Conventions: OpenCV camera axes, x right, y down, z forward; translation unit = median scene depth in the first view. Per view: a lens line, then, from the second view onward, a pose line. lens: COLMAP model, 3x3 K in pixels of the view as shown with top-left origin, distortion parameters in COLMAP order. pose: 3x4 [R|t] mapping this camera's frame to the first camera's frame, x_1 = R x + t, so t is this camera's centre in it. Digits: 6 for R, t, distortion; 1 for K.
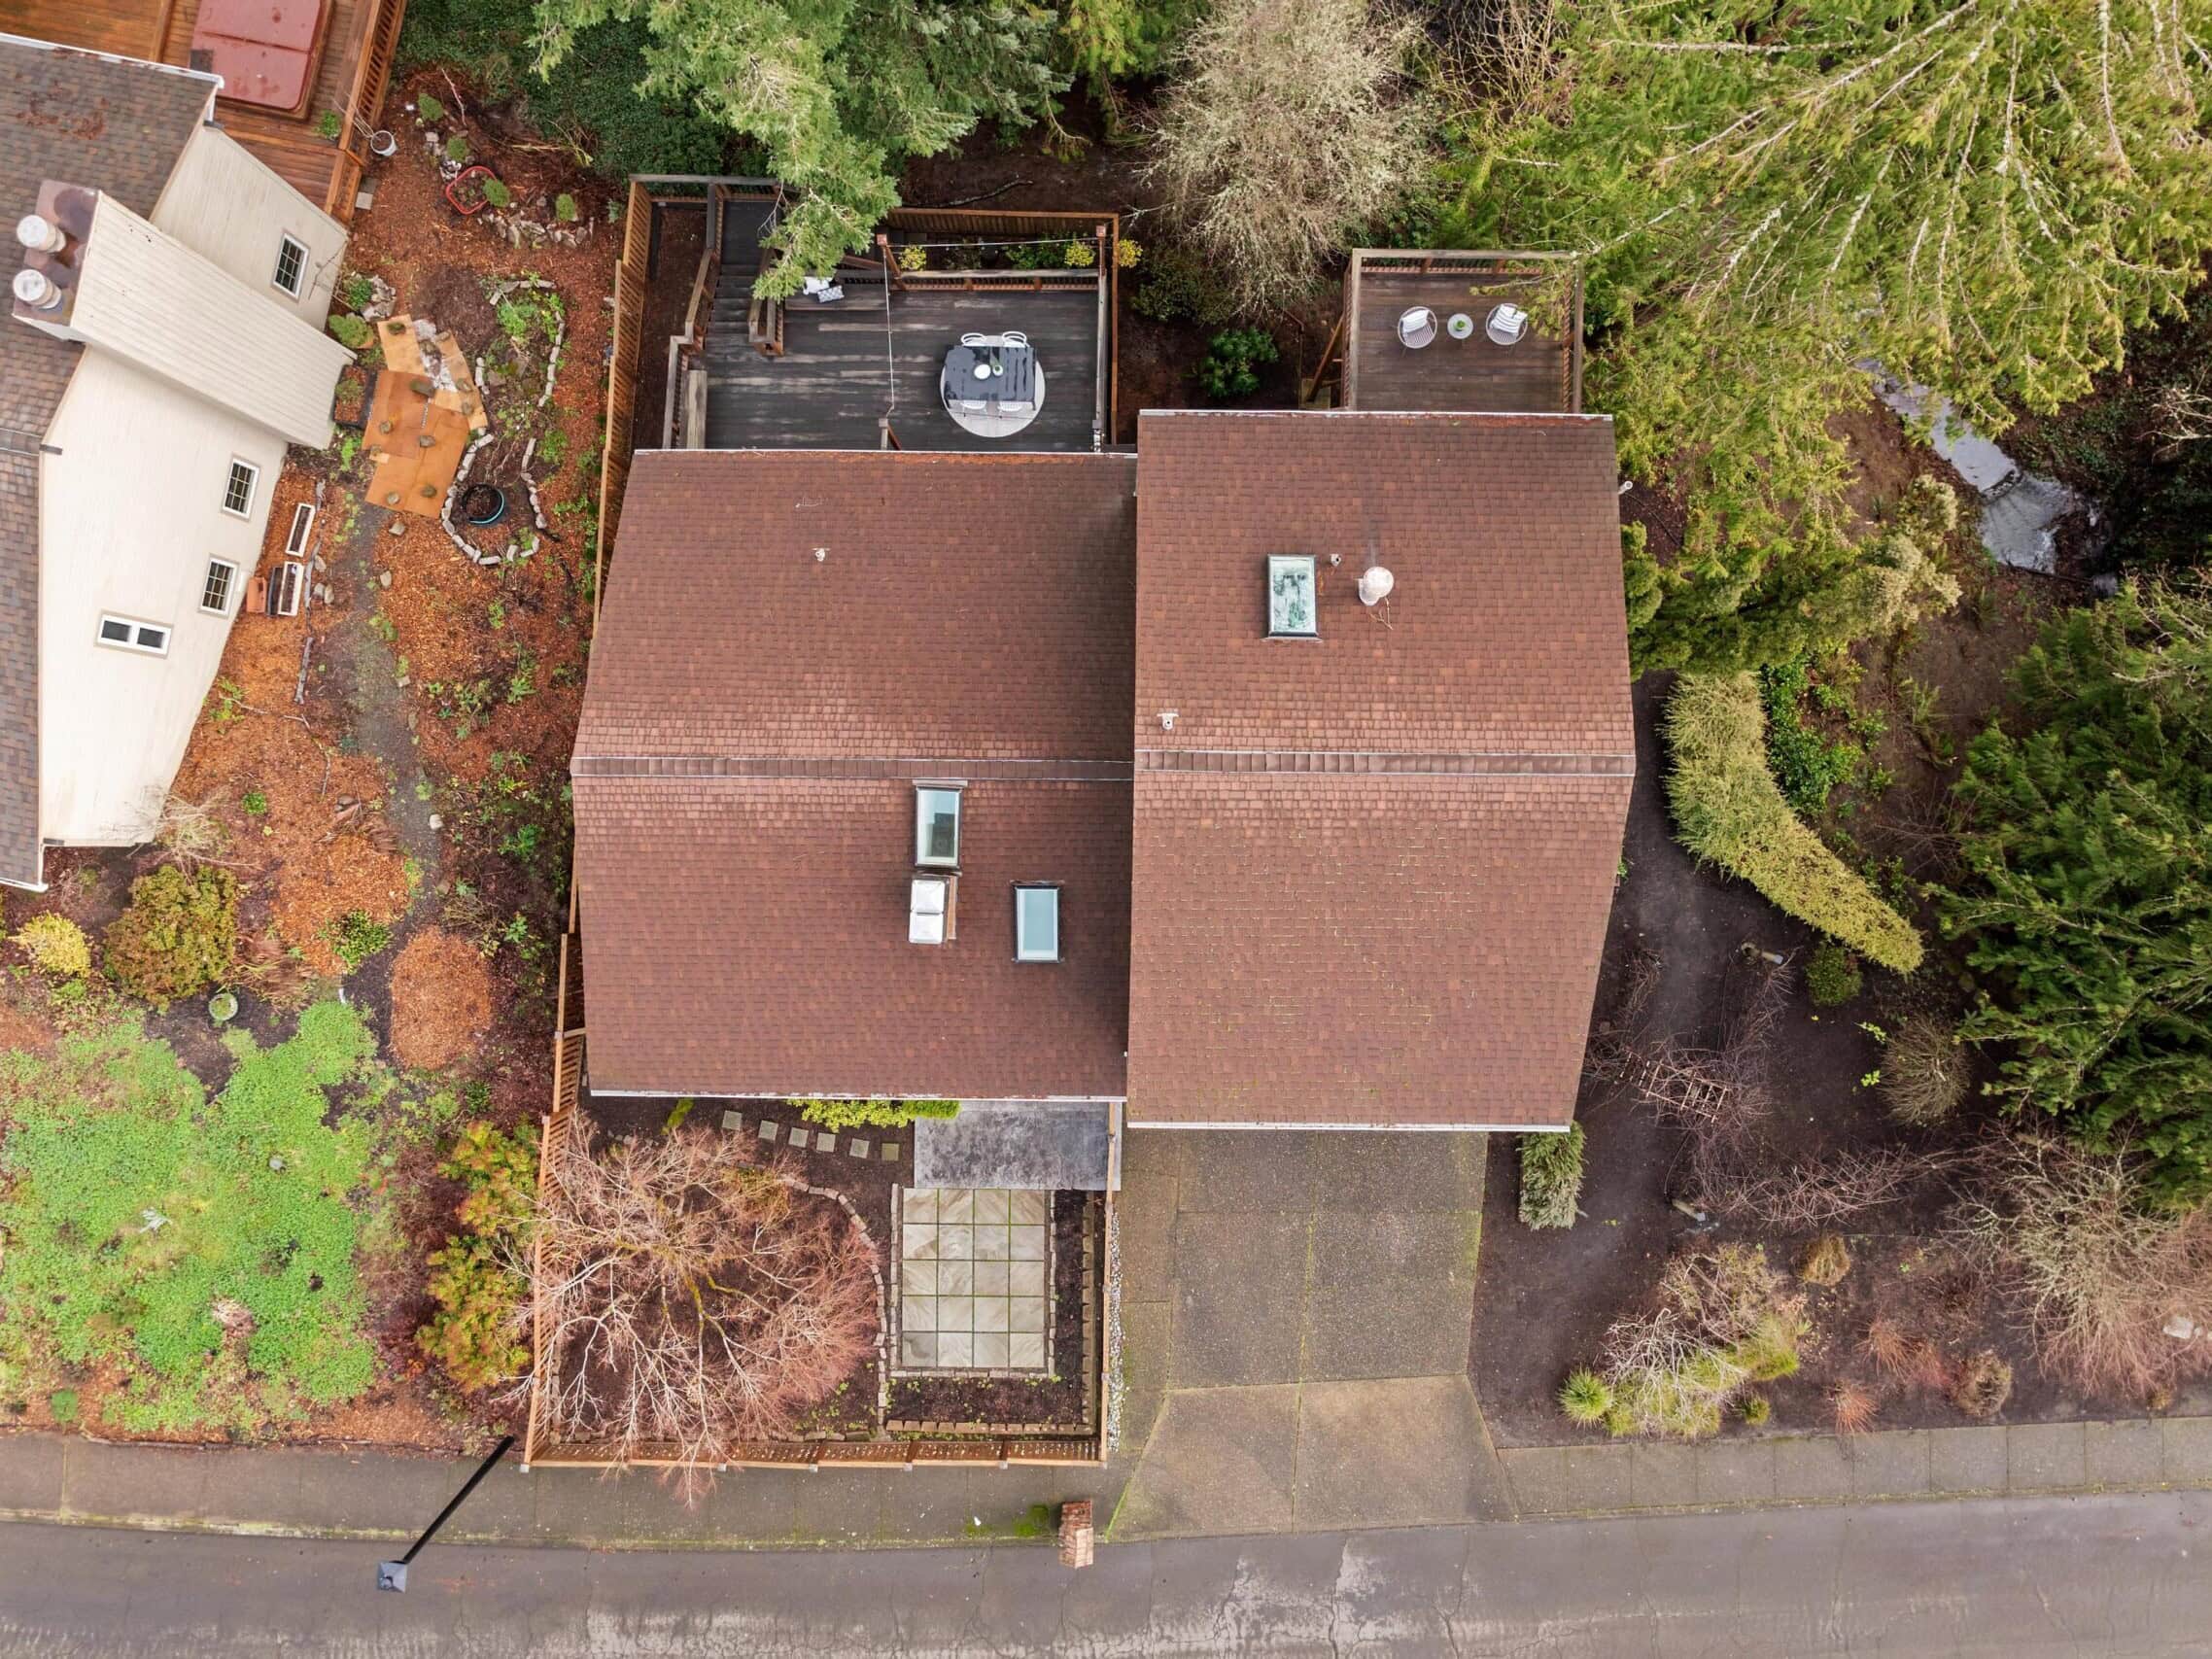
lens RADIAL K [[1678.6, 0, 1074.3], [0, 1678.6, 808.7], [0, 0, 1]] dist [-0.015519, -0.017915]
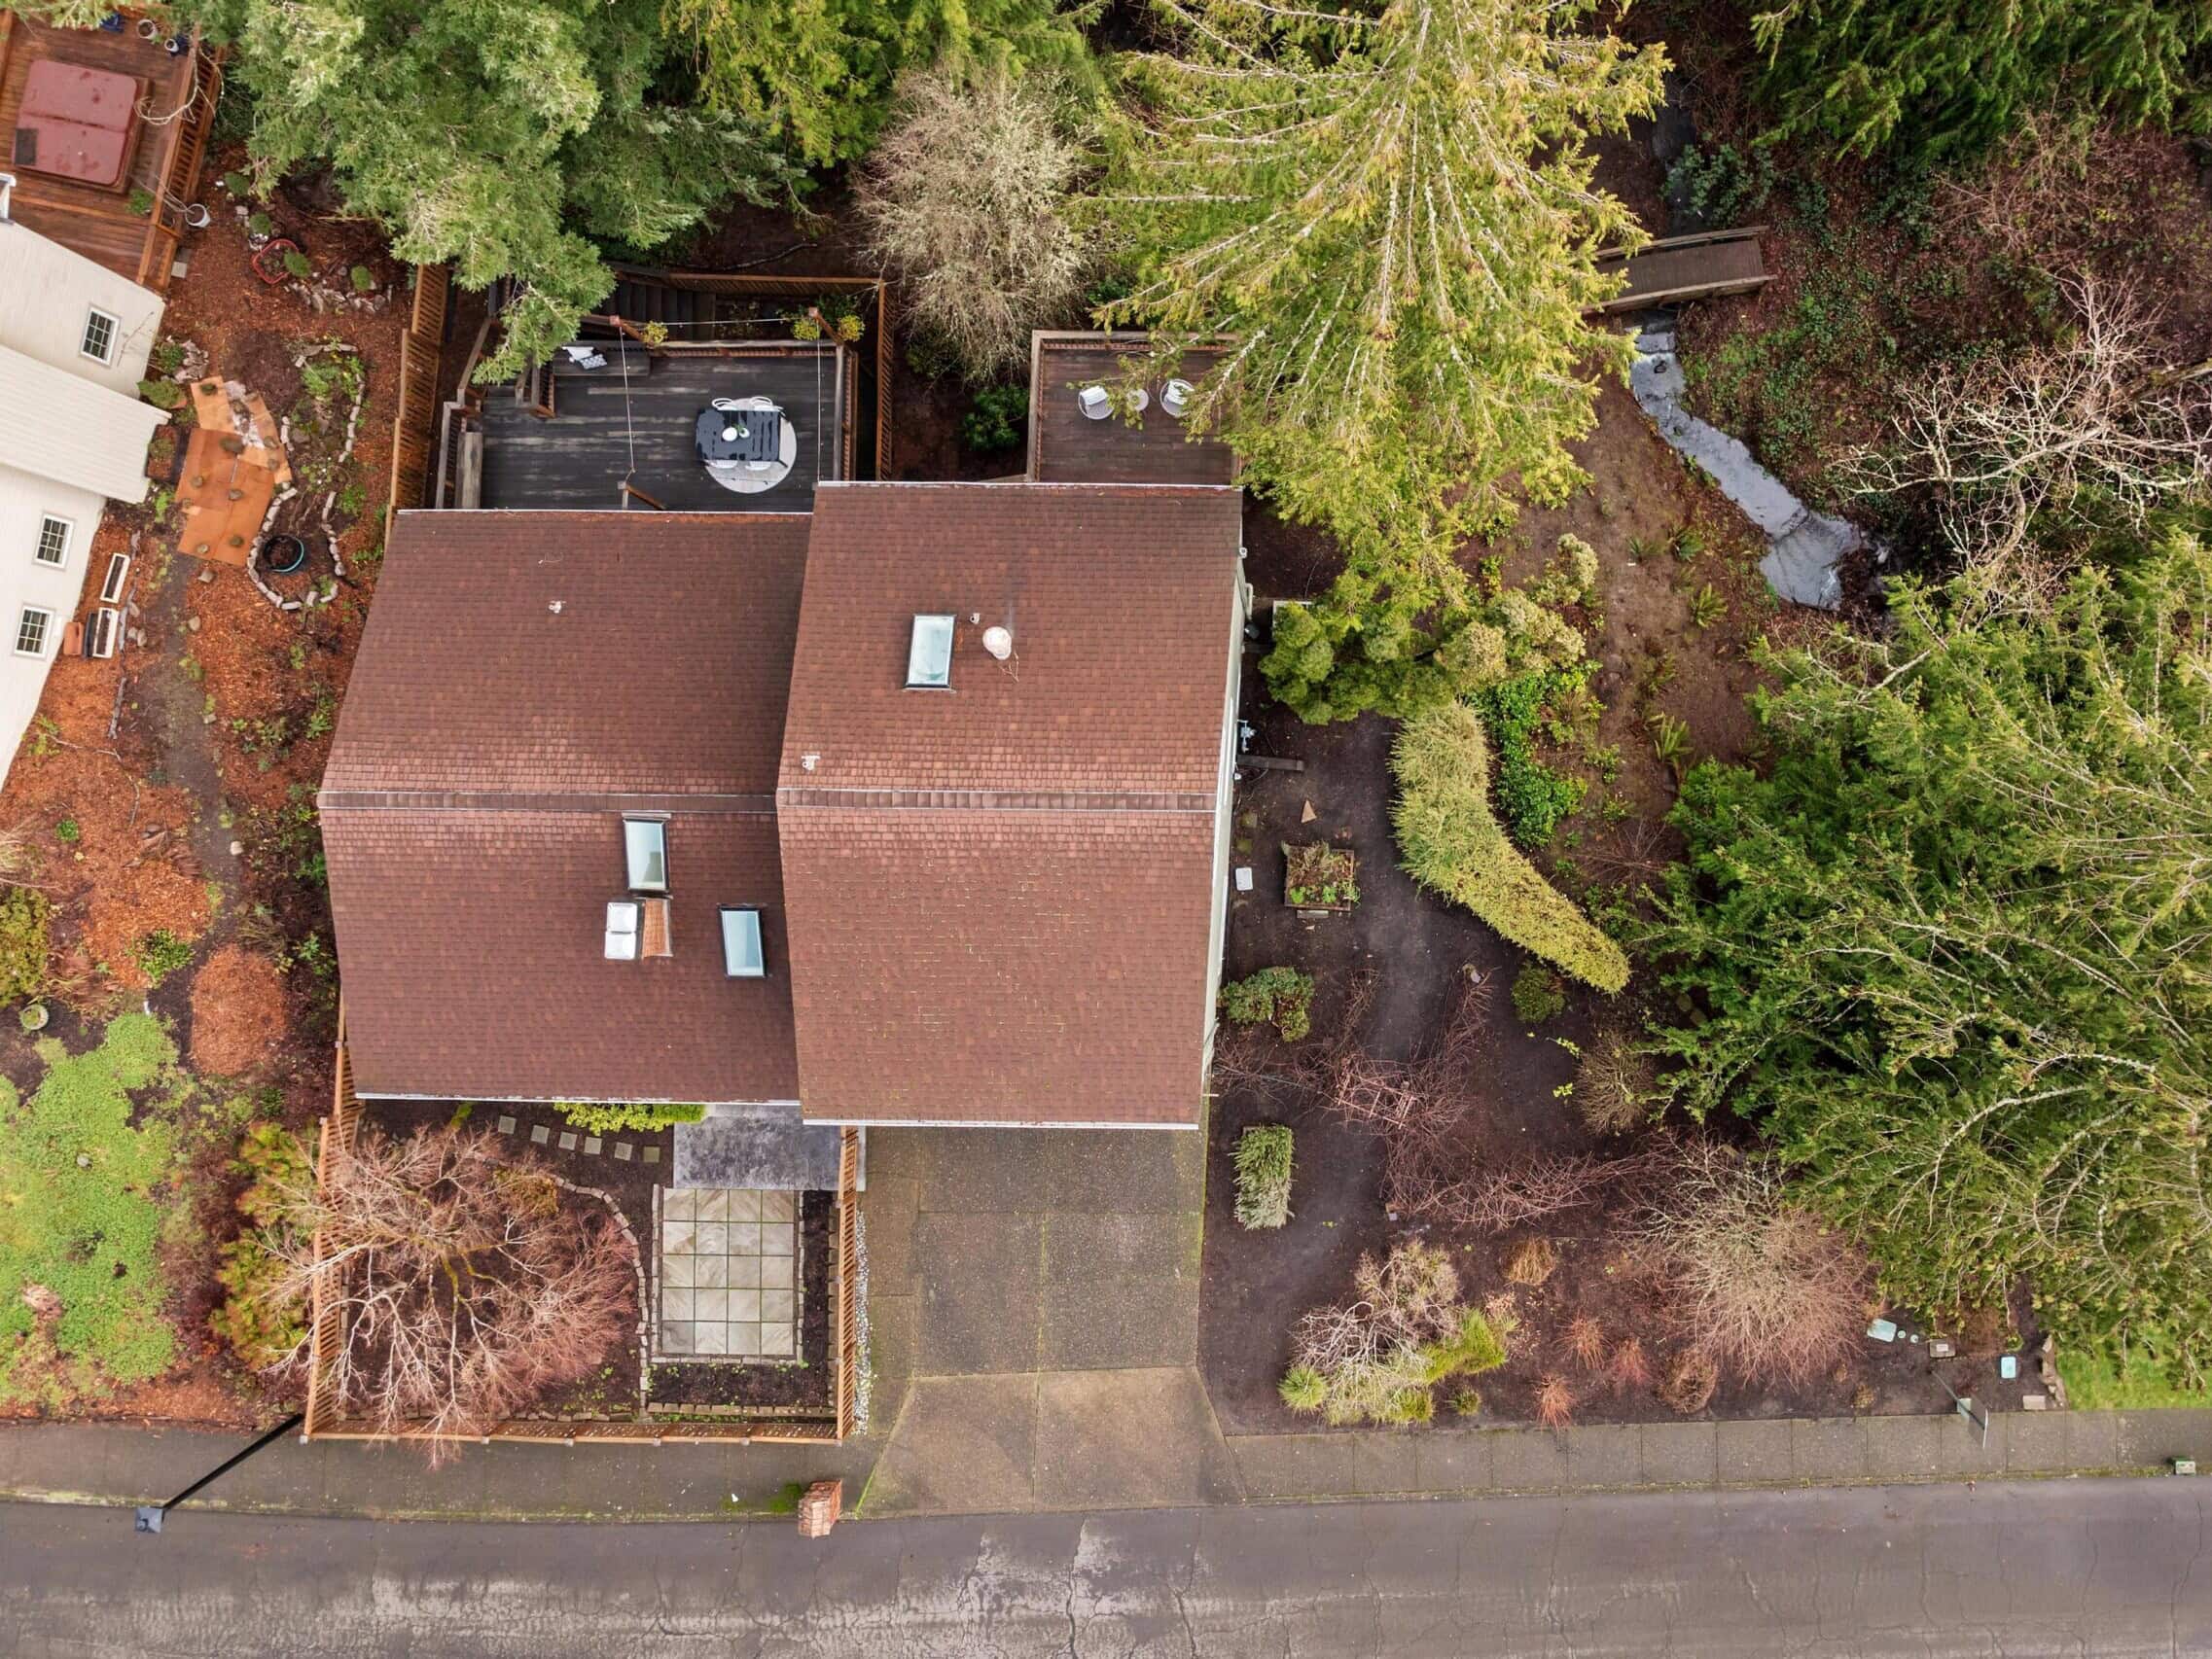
lens RADIAL K [[1807.7, 0, 1101.7], [0, 1807.7, 832.5], [0, 0, 1]] dist [-0.024236, 0.006094]
pose [[0.999938, 0.002109, -0.010963, 0.192732], [-0.002090, 0.999996, 0.001743, -0.005506], [0.010966, -0.001719, 0.999938, -0.158874]]
